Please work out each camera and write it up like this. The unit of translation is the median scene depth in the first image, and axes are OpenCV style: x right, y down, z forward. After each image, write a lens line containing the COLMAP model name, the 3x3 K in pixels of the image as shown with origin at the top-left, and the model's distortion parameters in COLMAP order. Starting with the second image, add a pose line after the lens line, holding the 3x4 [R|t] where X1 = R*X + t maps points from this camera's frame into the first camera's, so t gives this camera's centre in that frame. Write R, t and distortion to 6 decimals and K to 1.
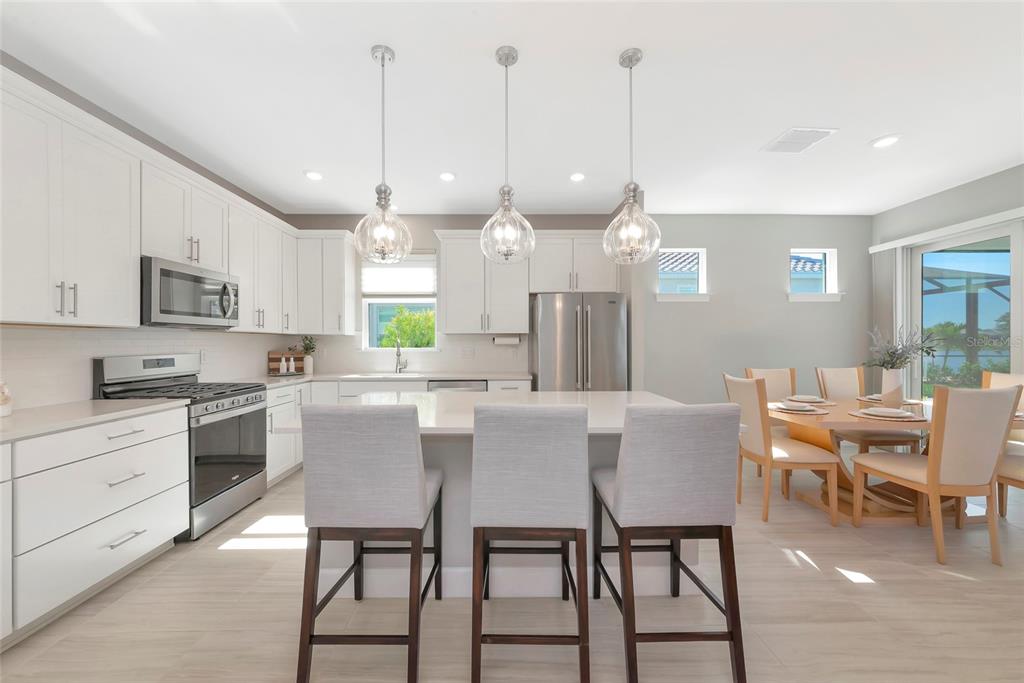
lens RADIAL K [[376.5, 0, 506.3], [0, 376.5, 344.7], [0, 0, 1]] dist [-0.000174, -0.000011]
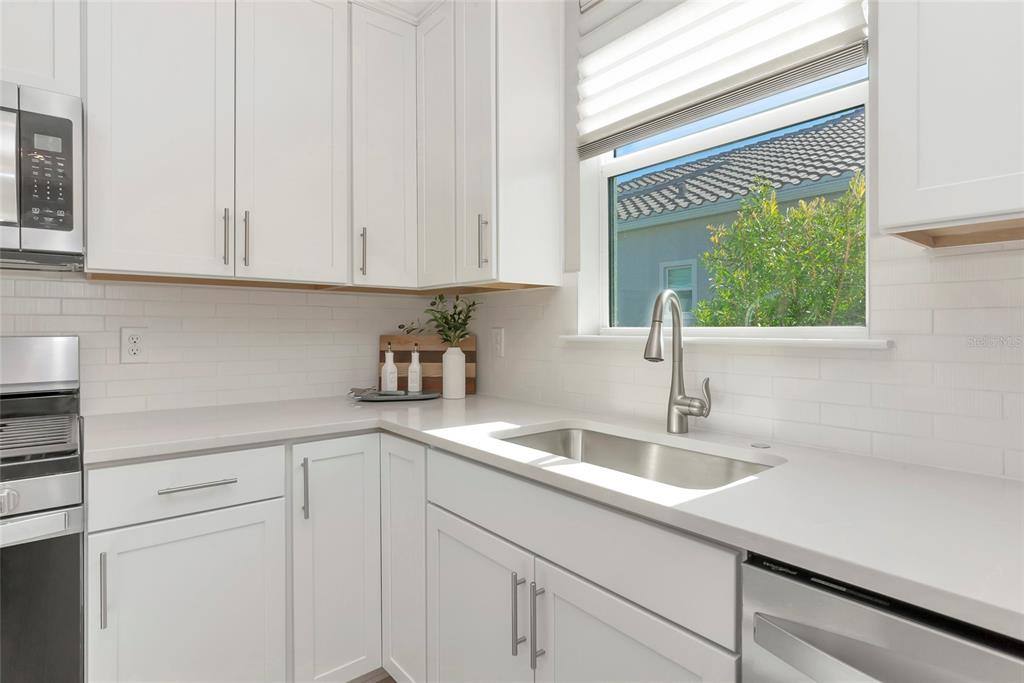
lens RADIAL K [[535.6, 0, 515.3], [0, 535.6, 338.5], [0, 0, 1]] dist [0.001373, 0.000181]
pose [[0.621203, 0.021741, -0.783348, -0.086780], [-0.003342, 0.999679, 0.025095, 0.007001], [0.783642, -0.012971, 0.621077, 0.733783]]
